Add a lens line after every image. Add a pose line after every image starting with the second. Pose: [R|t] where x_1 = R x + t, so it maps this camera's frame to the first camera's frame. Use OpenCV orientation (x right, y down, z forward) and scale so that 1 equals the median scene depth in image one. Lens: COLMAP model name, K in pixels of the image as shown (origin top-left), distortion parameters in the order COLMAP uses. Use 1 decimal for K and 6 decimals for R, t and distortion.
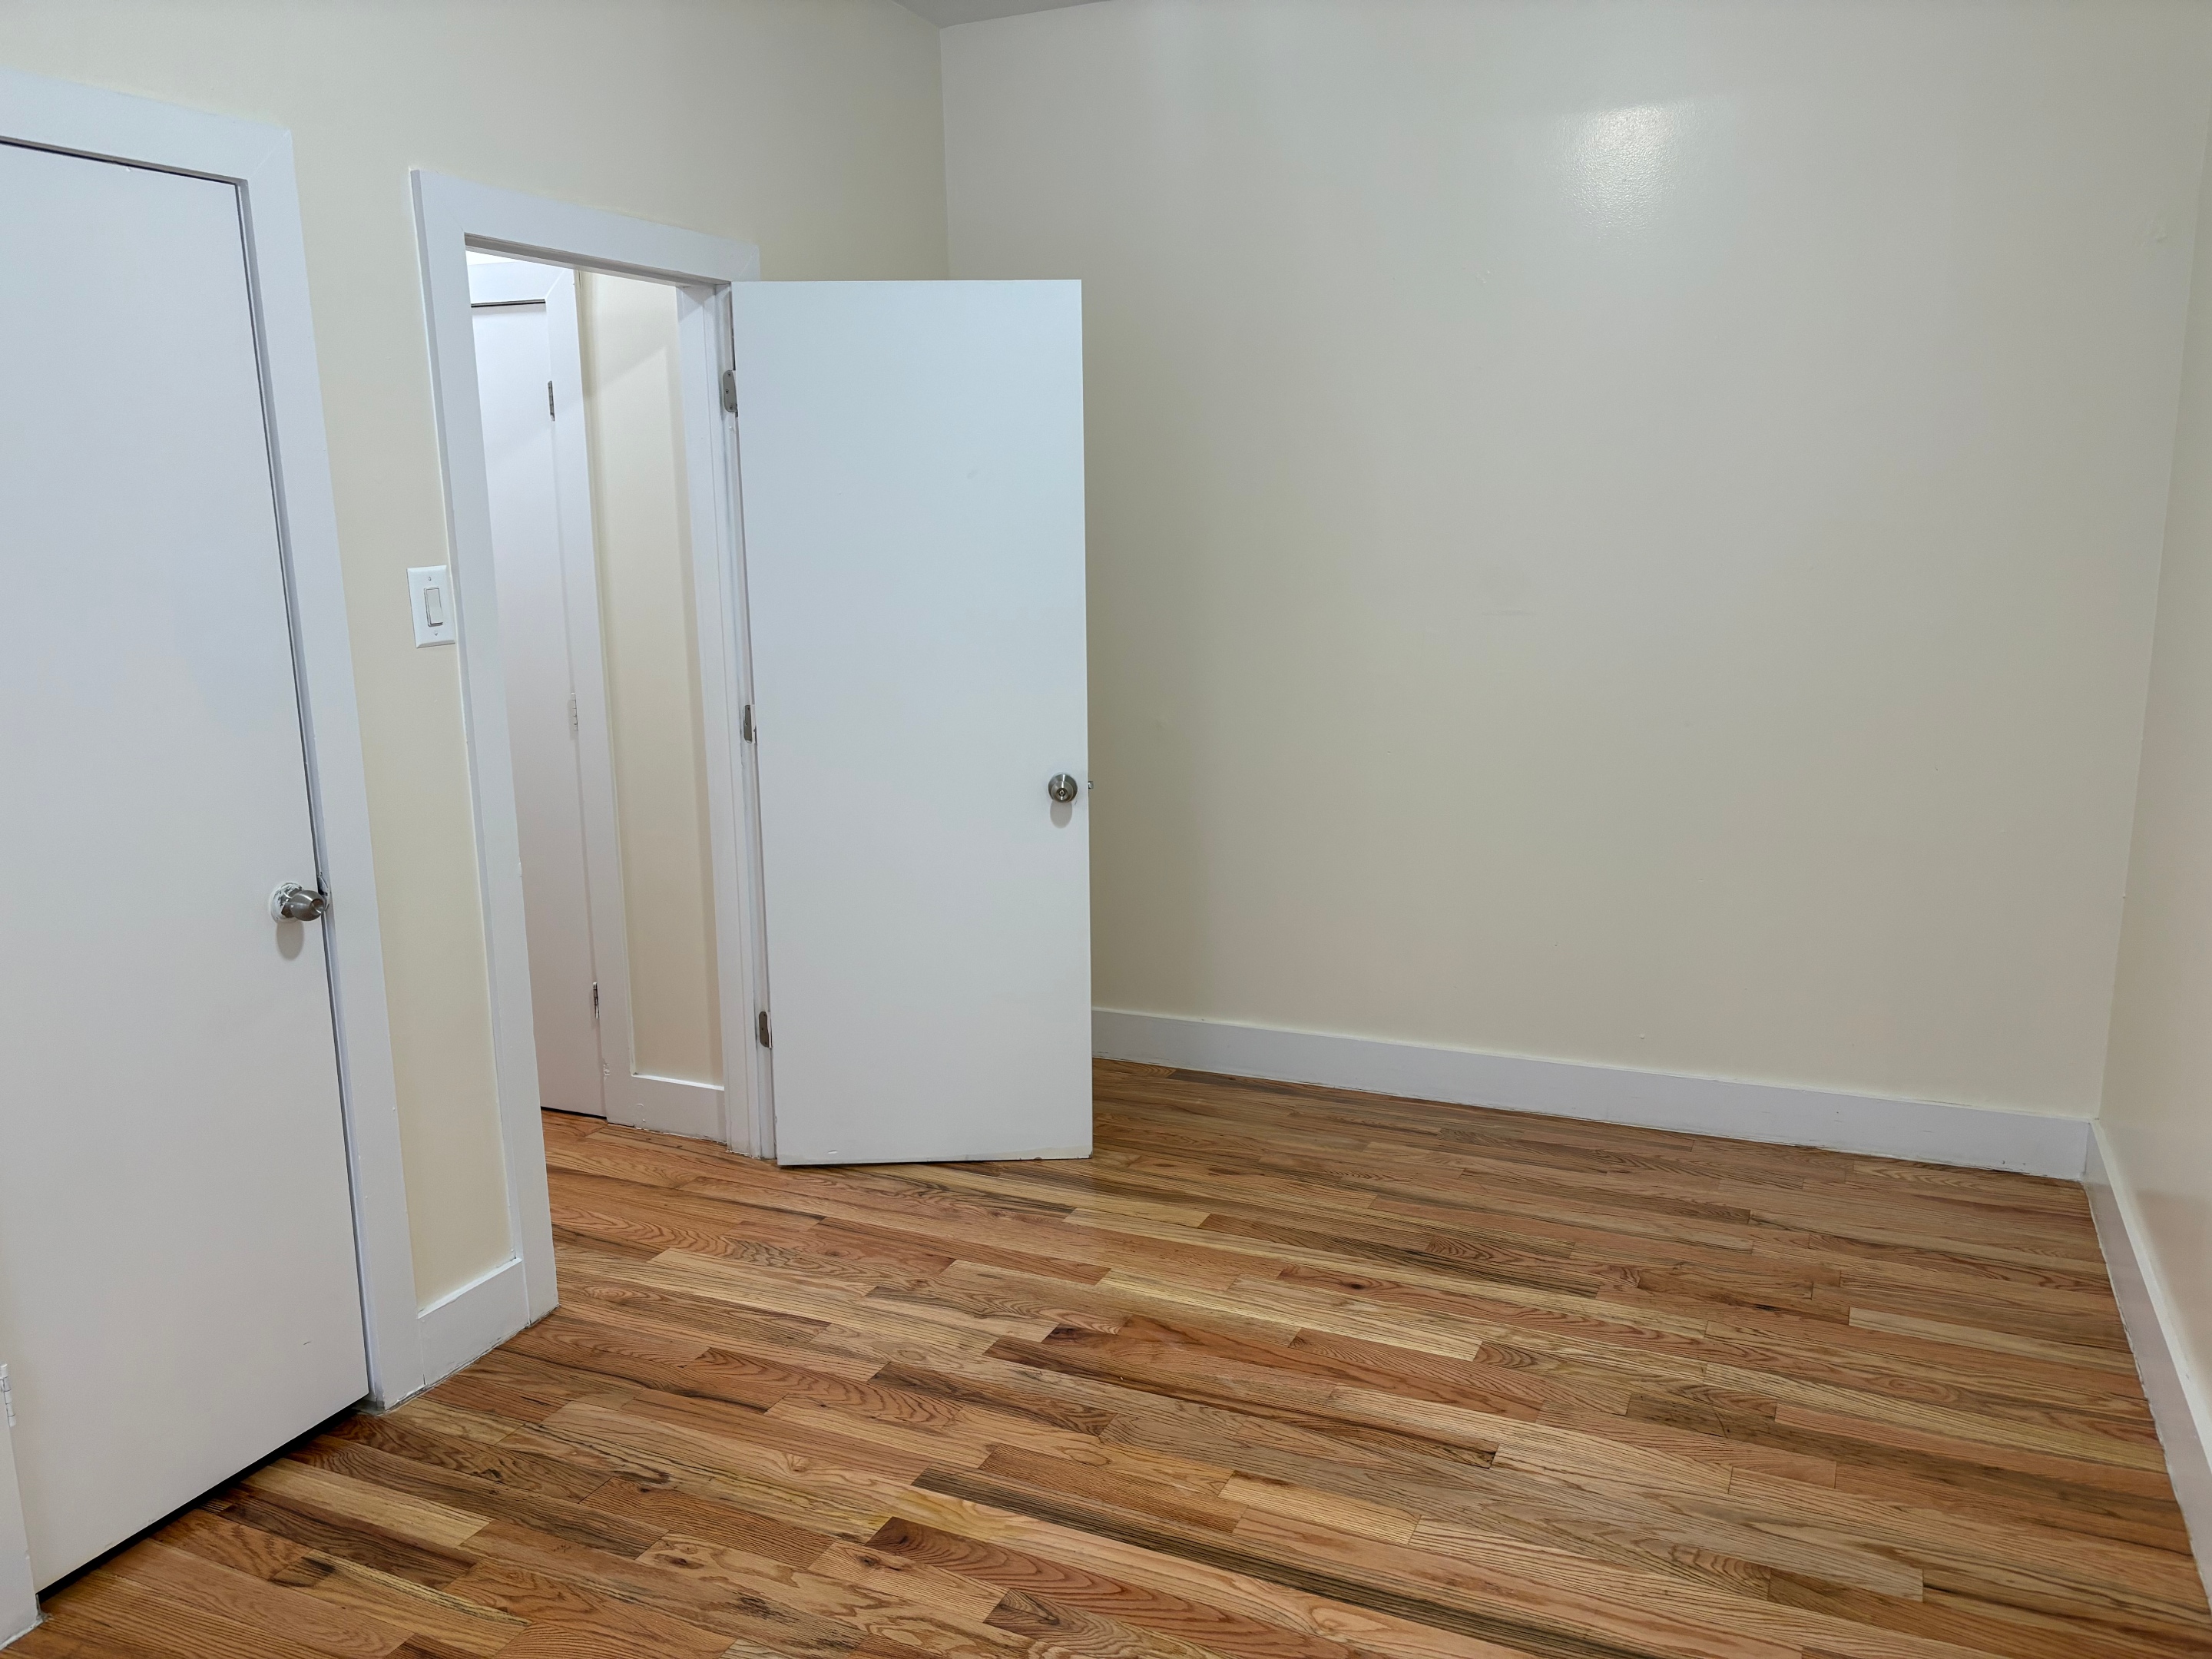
lens RADIAL K [[1655.6, 0, 1107.2], [0, 1655.6, 835.5], [0, 0, 1]] dist [0.048338, -0.030674]
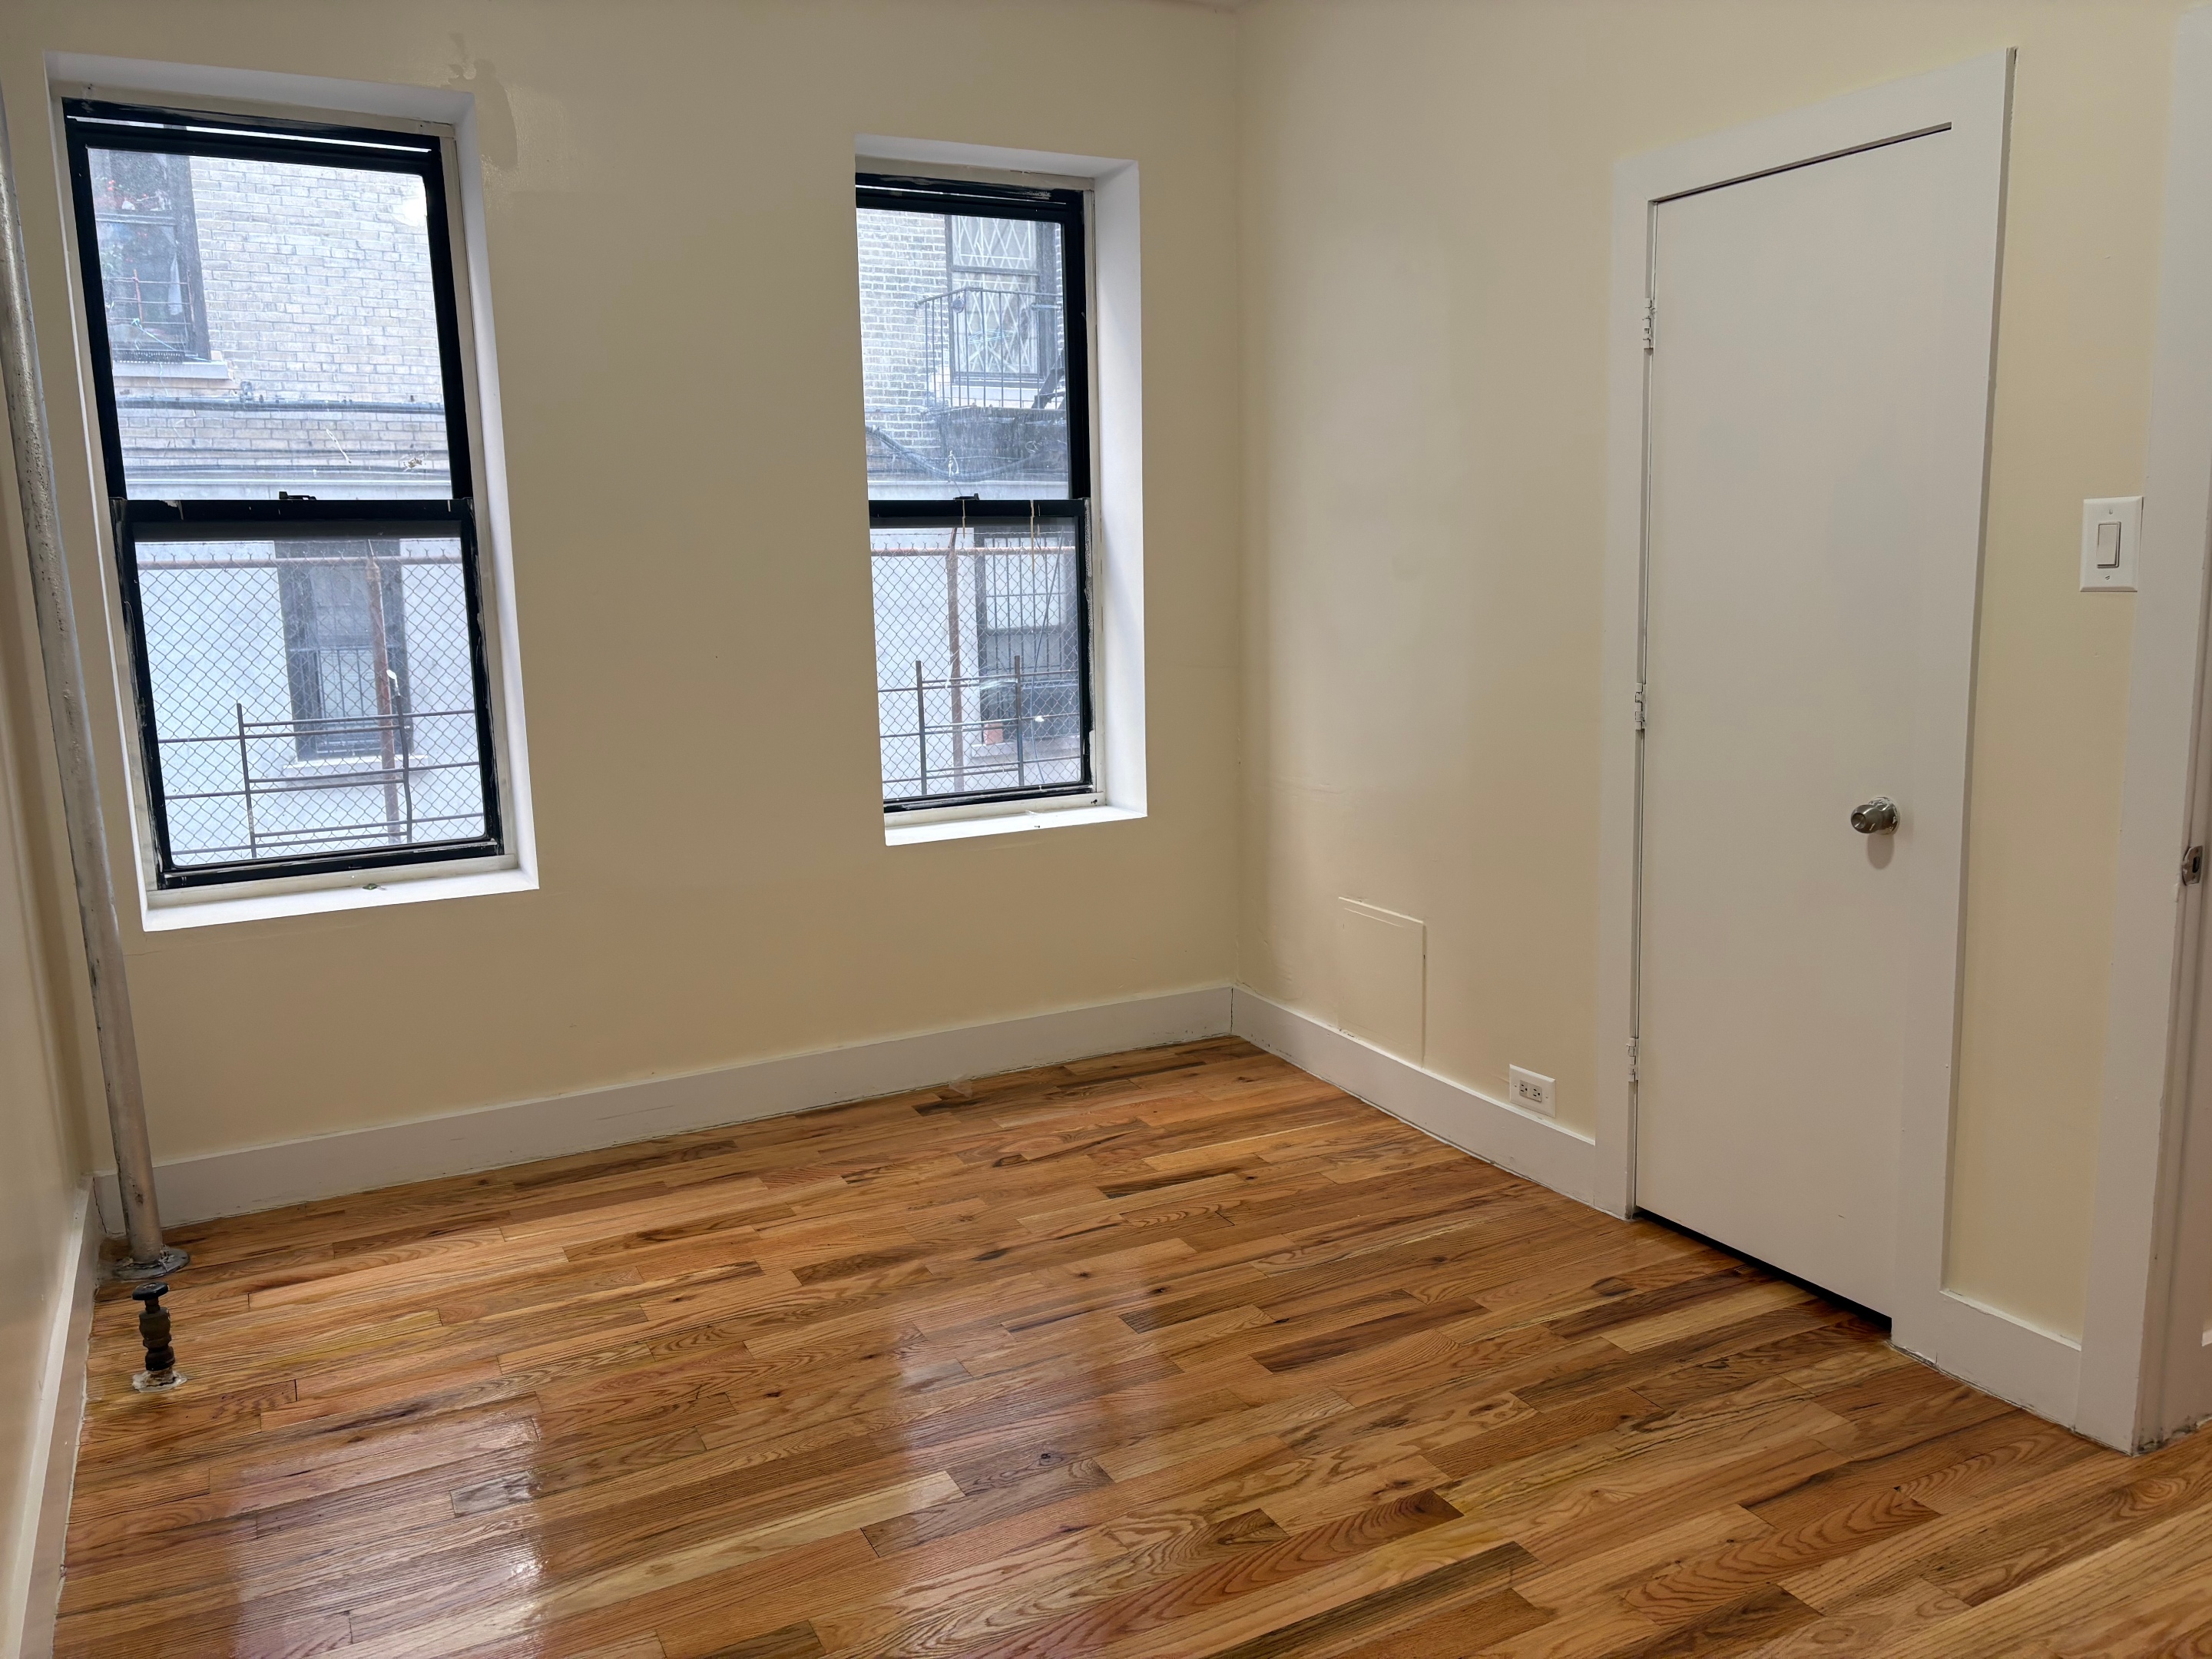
lens RADIAL K [[1655.6, 0, 1101.2], [0, 1655.6, 815.7], [0, 0, 1]] dist [0.048338, -0.030674]
pose [[-0.605888, 0.159487, -0.779400, 0.634769], [-0.117101, 0.951148, 0.285664, -0.204137], [0.786884, 0.264349, -0.557613, 1.191882]]
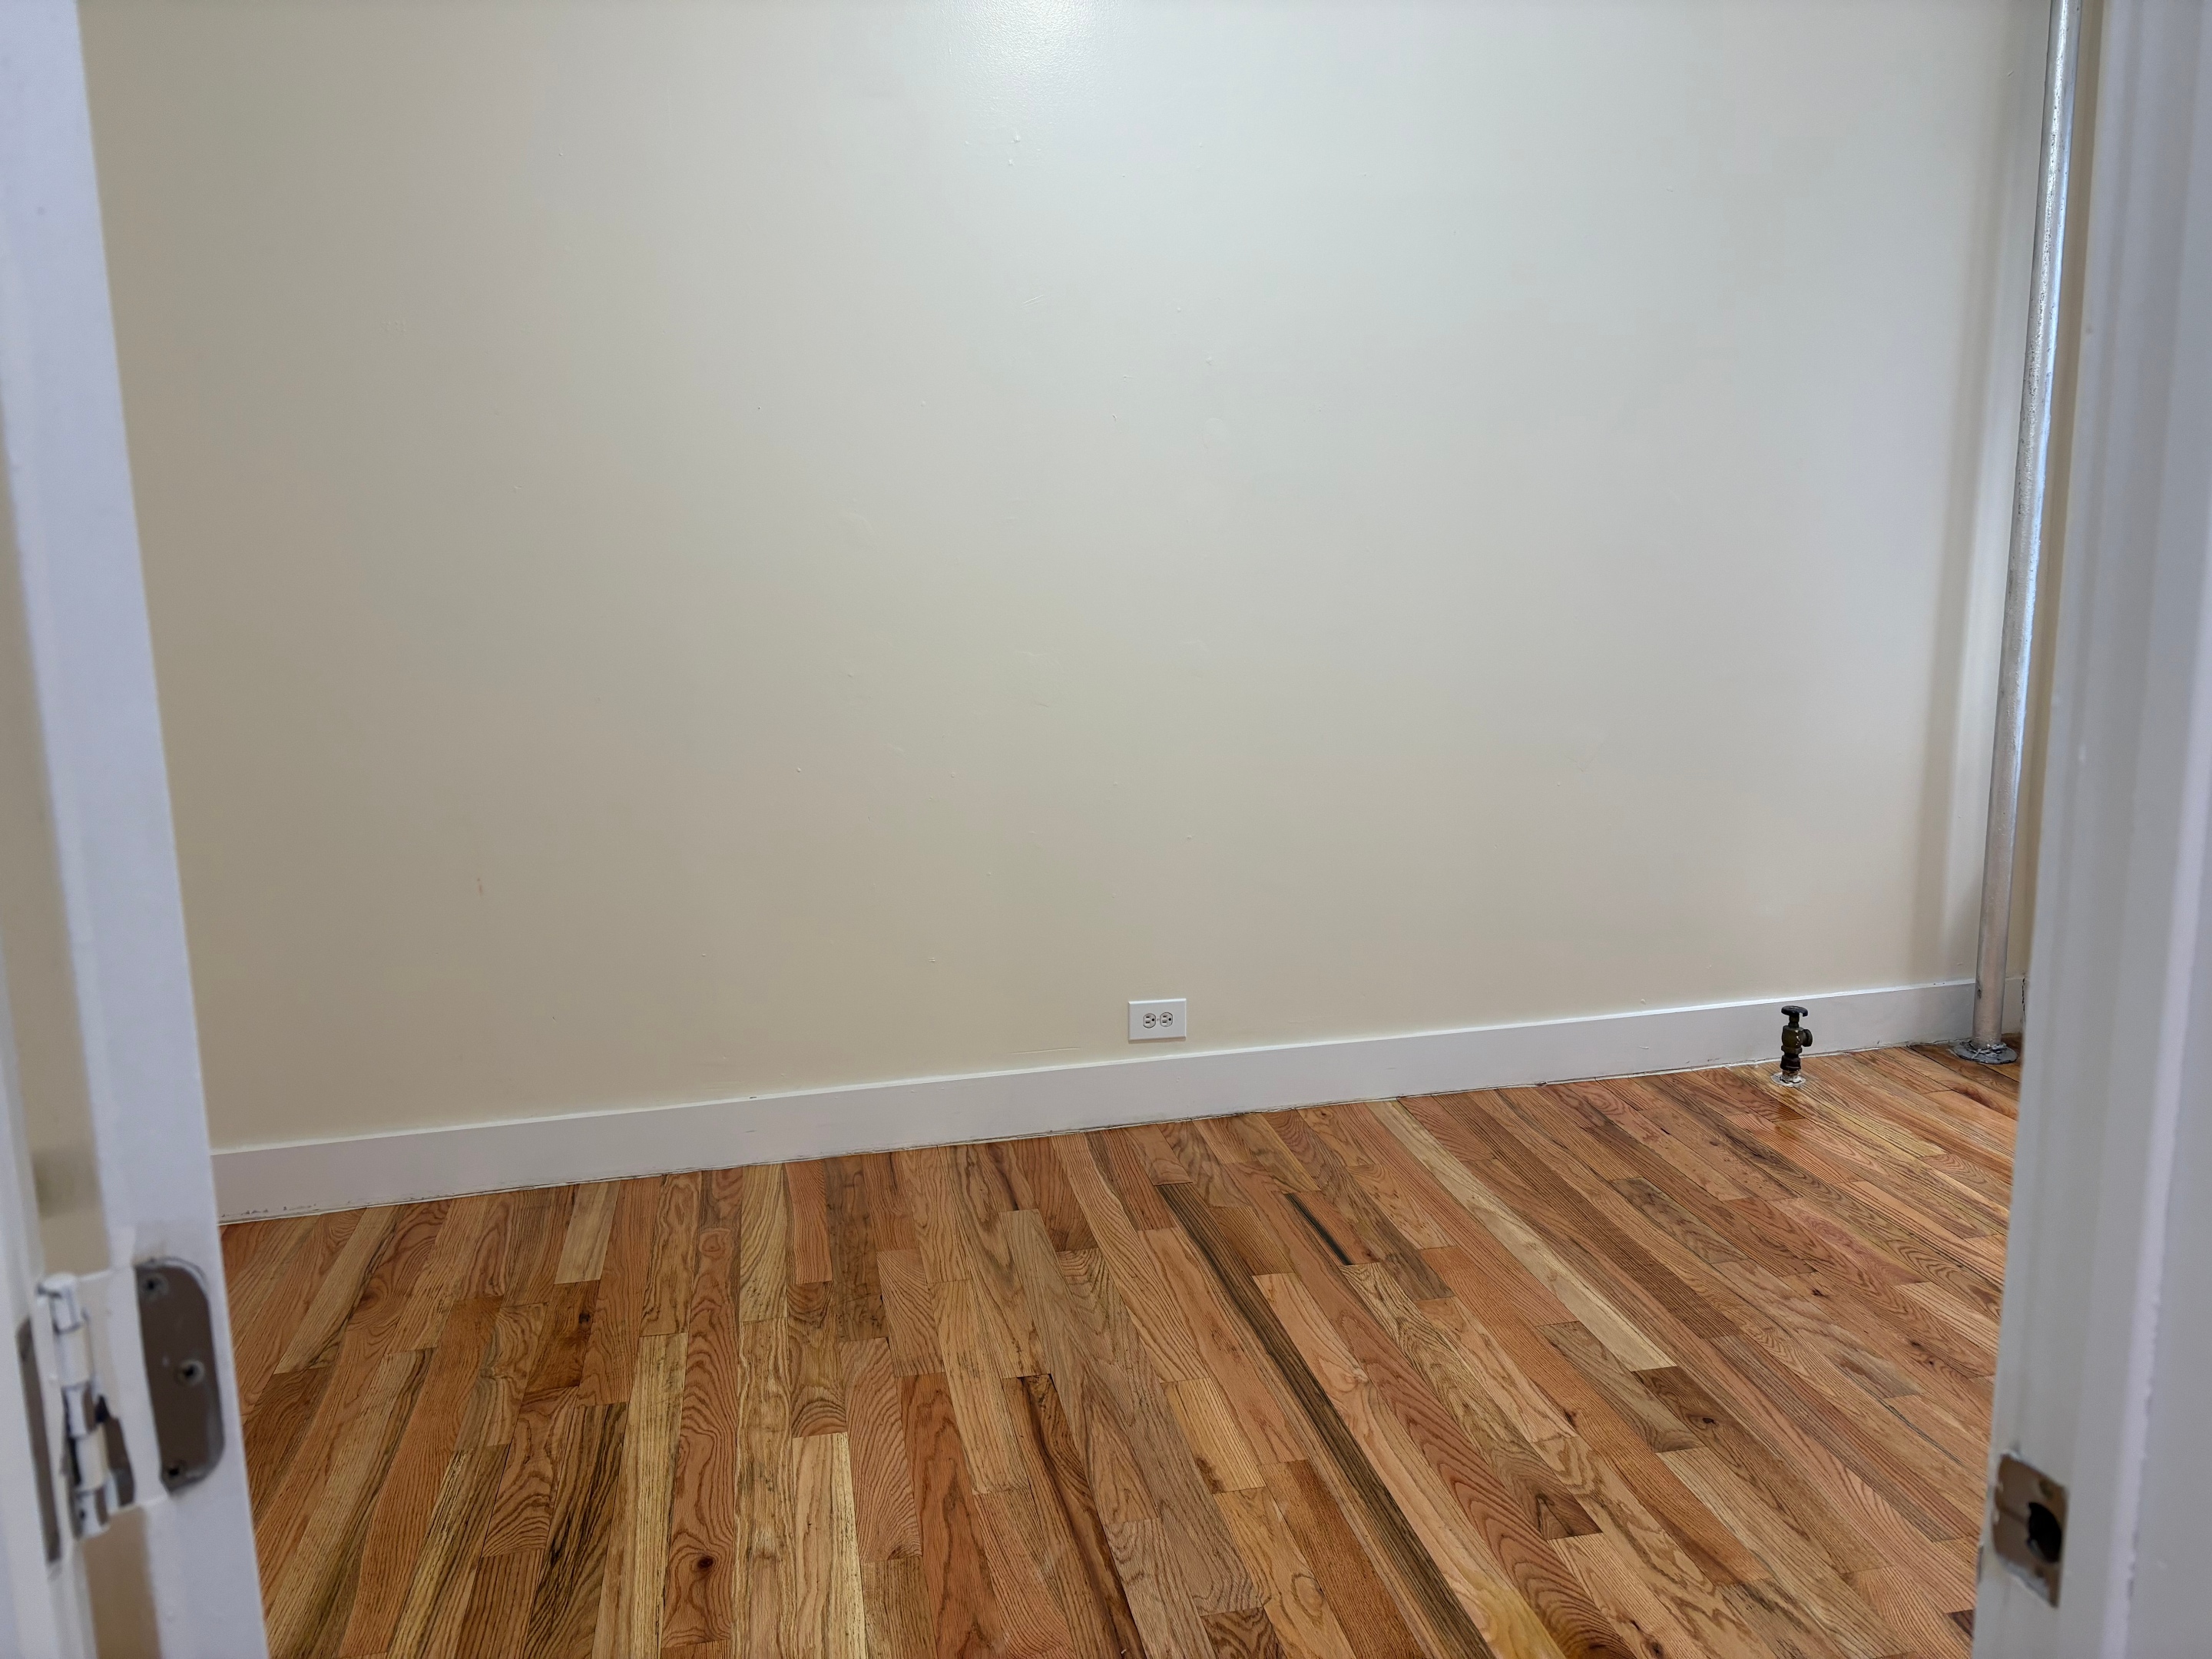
lens RADIAL K [[1655.6, 0, 1088.9], [0, 1655.6, 825.0], [0, 0, 1]] dist [0.048338, -0.030674]
pose [[-0.590822, -0.122535, 0.797443, -0.524404], [0.182360, 0.942538, 0.279940, -0.197591], [-0.785923, 0.310816, -0.534527, 1.380369]]
